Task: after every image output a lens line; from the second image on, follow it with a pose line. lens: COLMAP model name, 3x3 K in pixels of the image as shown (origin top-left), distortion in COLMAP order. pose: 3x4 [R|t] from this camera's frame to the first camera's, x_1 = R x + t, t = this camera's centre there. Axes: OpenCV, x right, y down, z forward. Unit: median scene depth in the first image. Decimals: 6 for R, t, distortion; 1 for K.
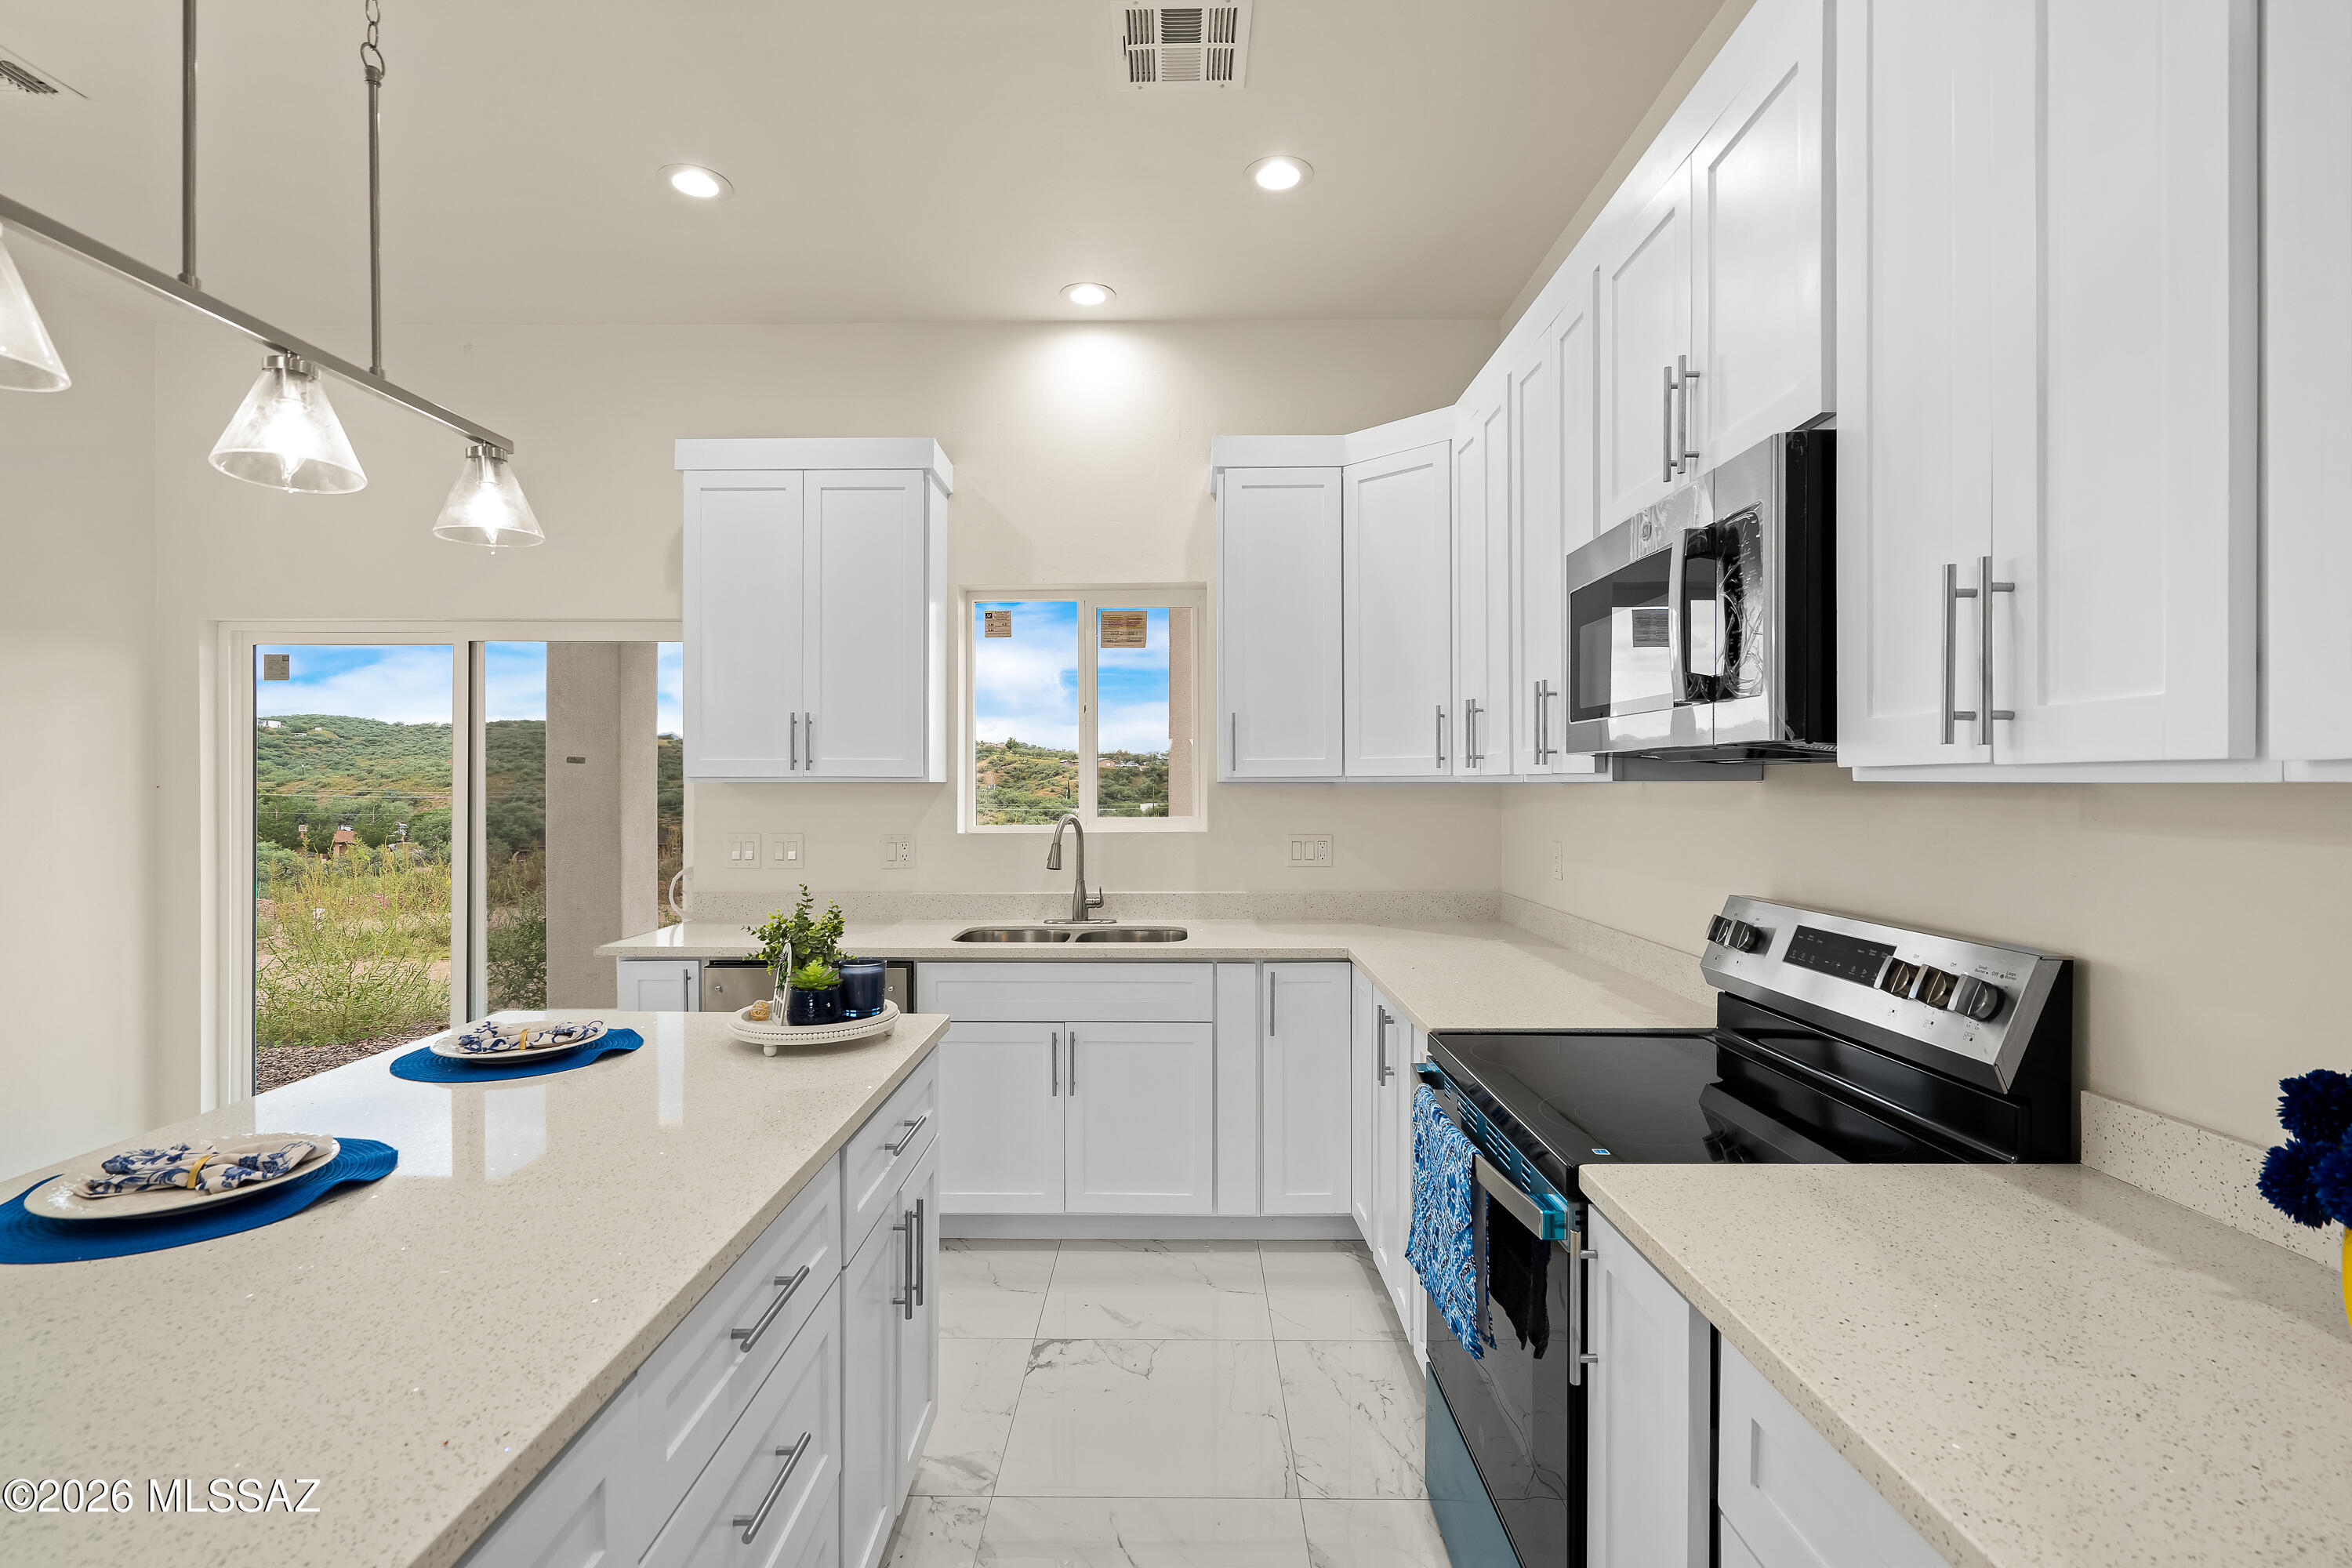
lens RADIAL K [[1075.4, 0, 1176.8], [0, 1075.4, 792.0], [0, 0, 1]] dist [-0.000393, 0.000121]
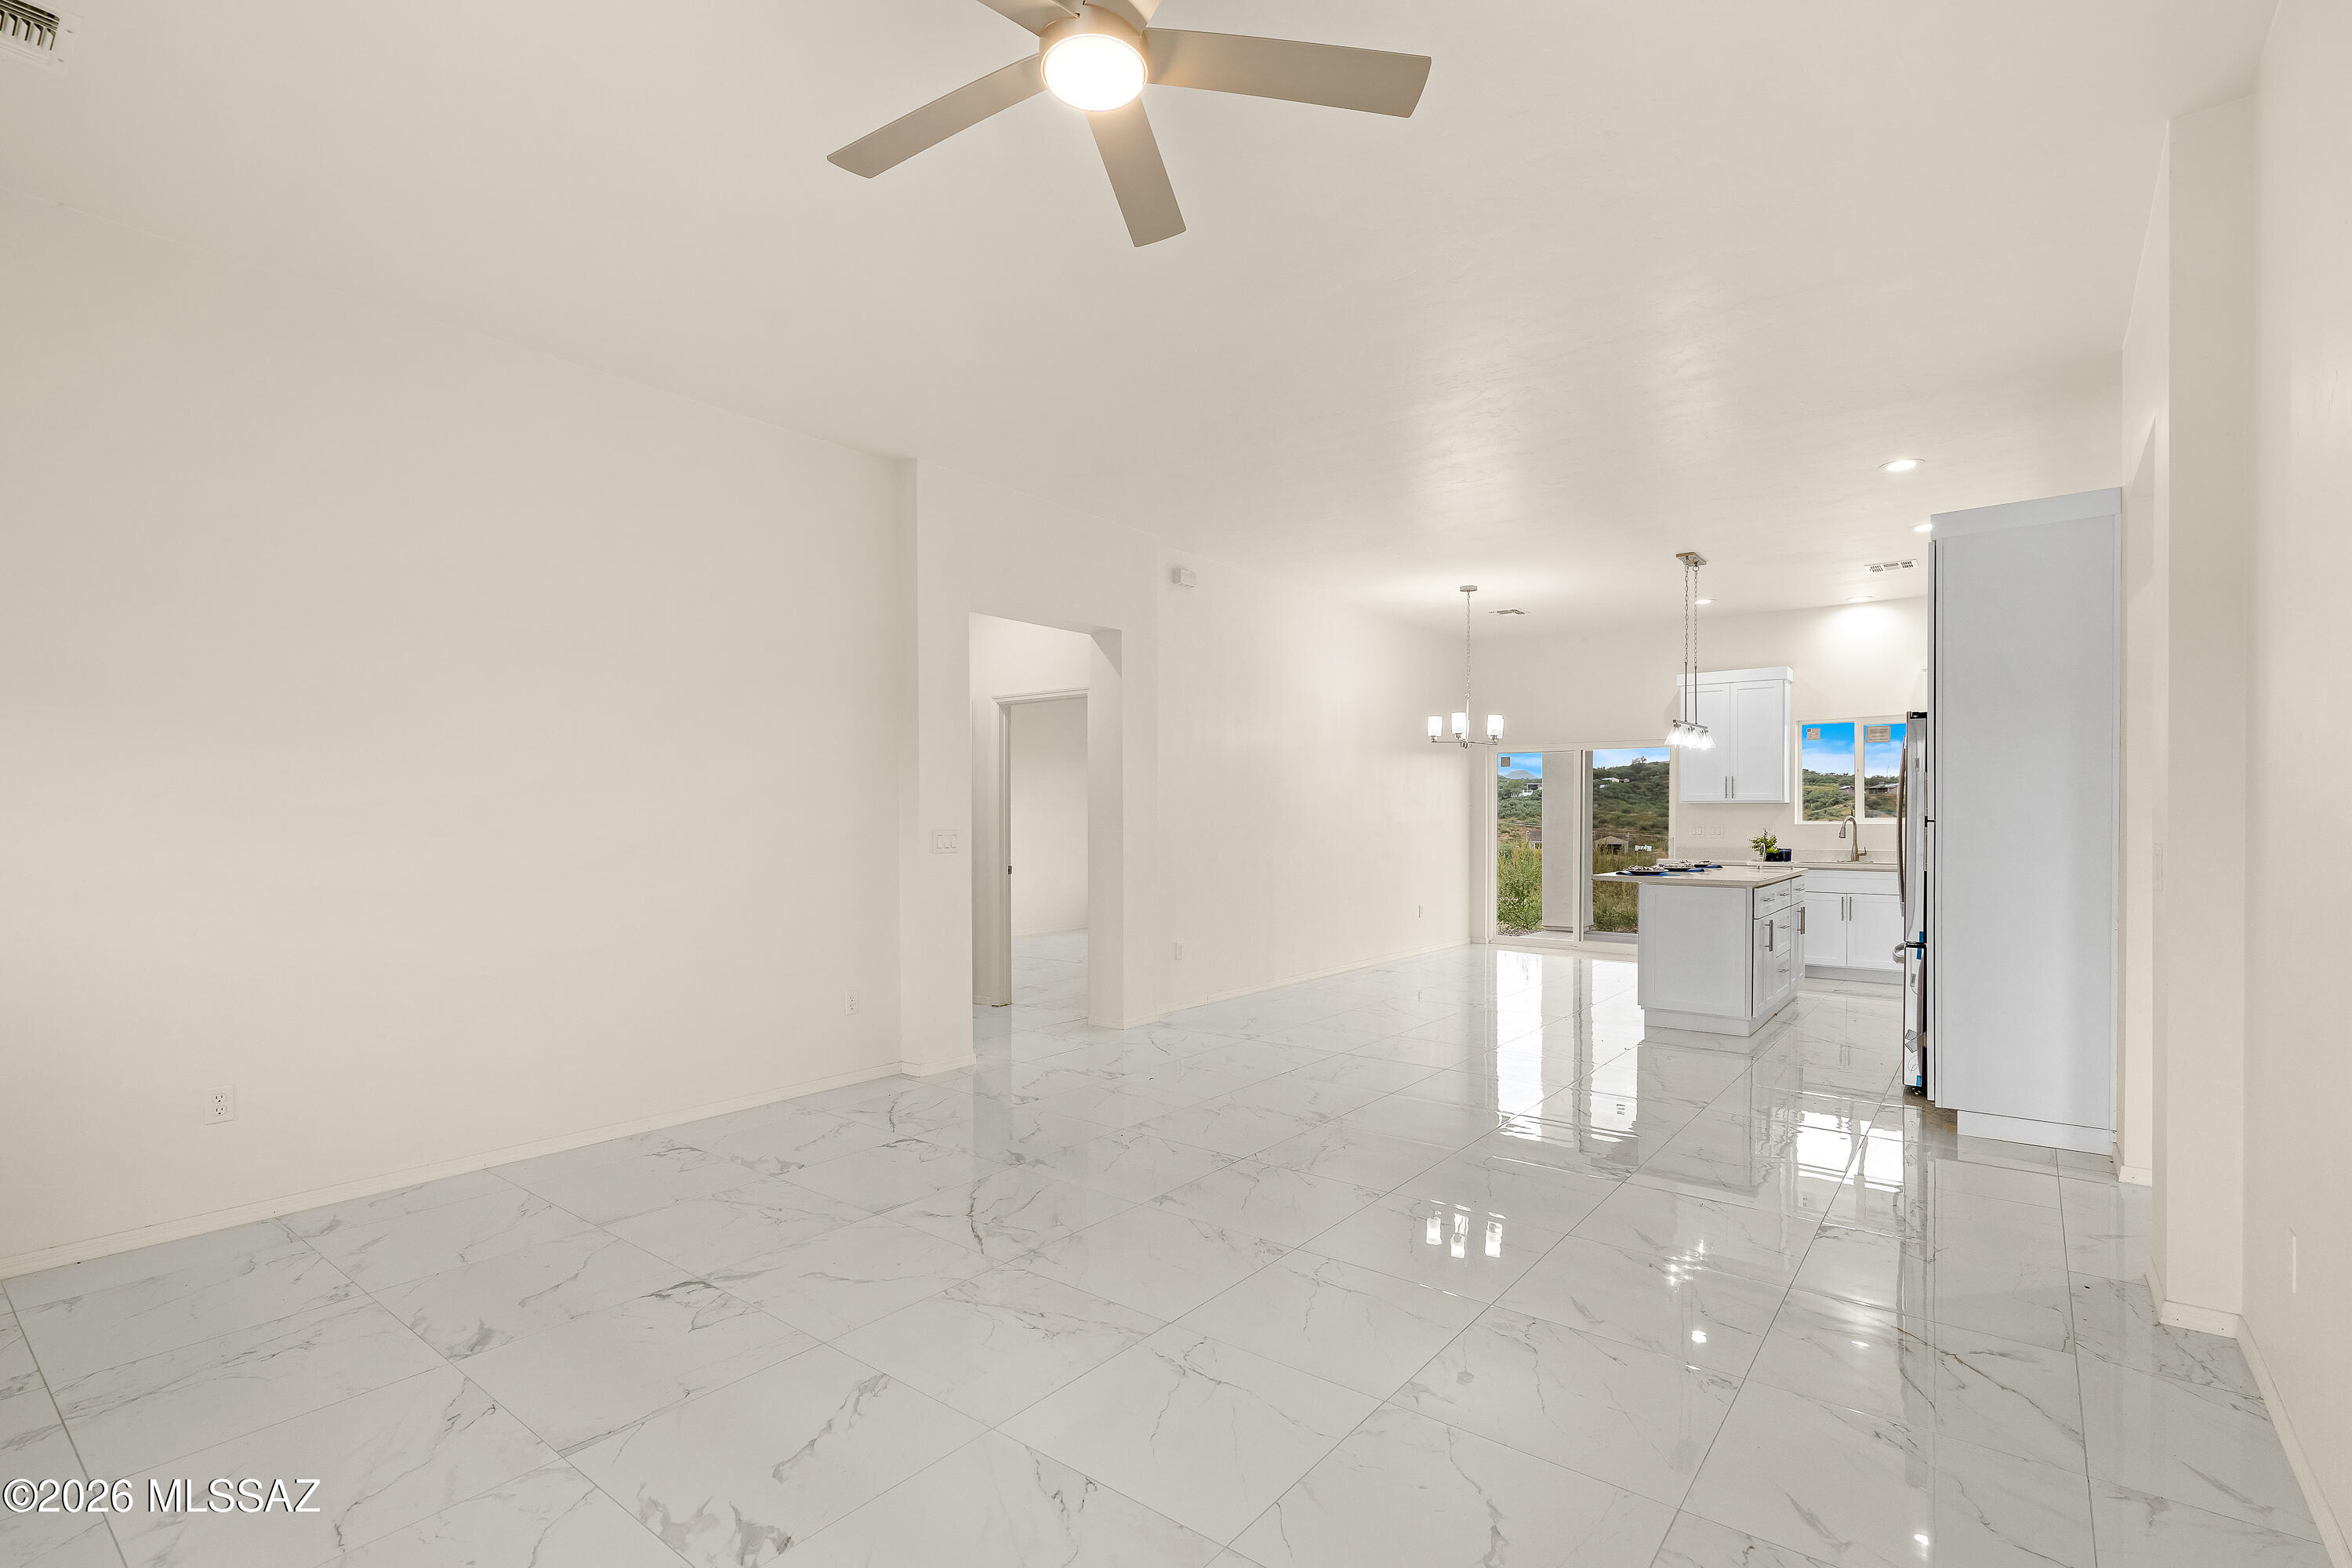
lens RADIAL K [[1087.8, 0, 1173.0], [0, 1087.8, 824.7], [0, 0, 1]] dist [-0.003527, -0.000620]
pose [[0.789601, 0.002617, -0.613616, 0.204737], [-0.000171, 0.999992, 0.004045, 0.034482], [0.613621, -0.003089, 0.789594, -1.929392]]
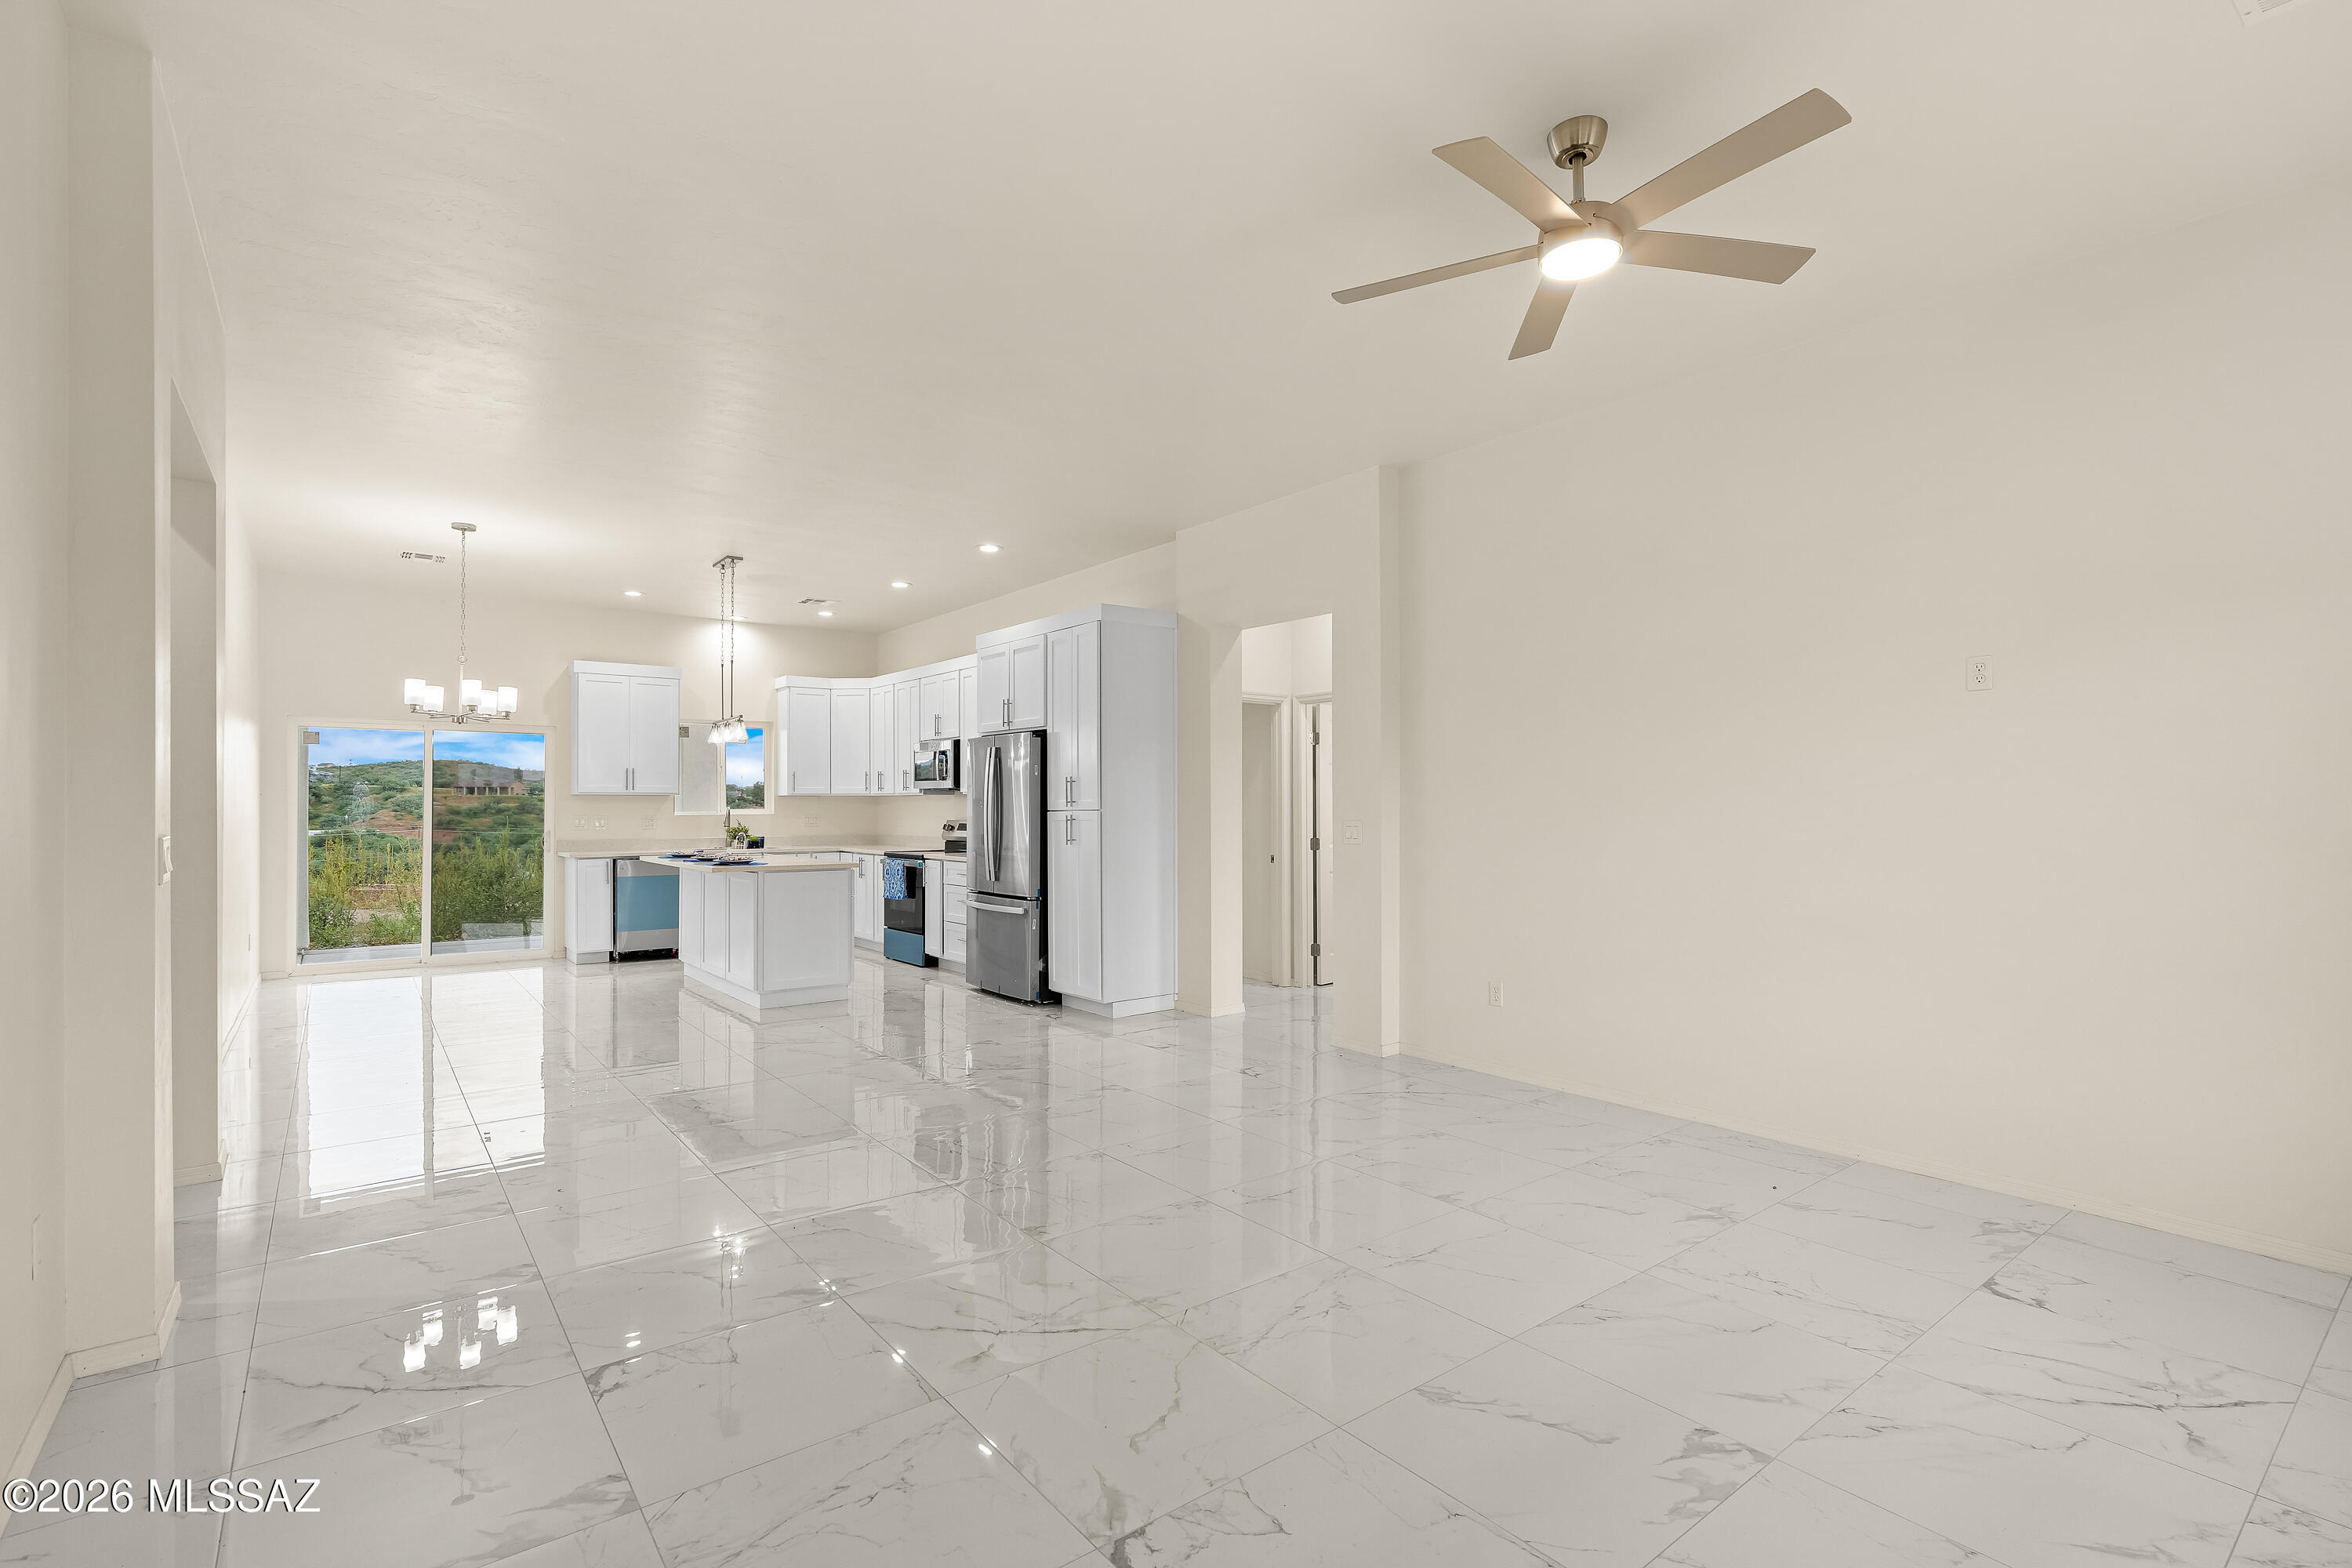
lens RADIAL K [[1075.4, 0, 1176.8], [0, 1075.4, 792.0], [0, 0, 1]] dist [-0.000393, 0.000121]
pose [[0.783387, 0.006419, 0.621502, -0.943182], [0.004626, 0.999859, -0.016158, 0.034141], [-0.621517, 0.015533, 0.783246, -1.925100]]
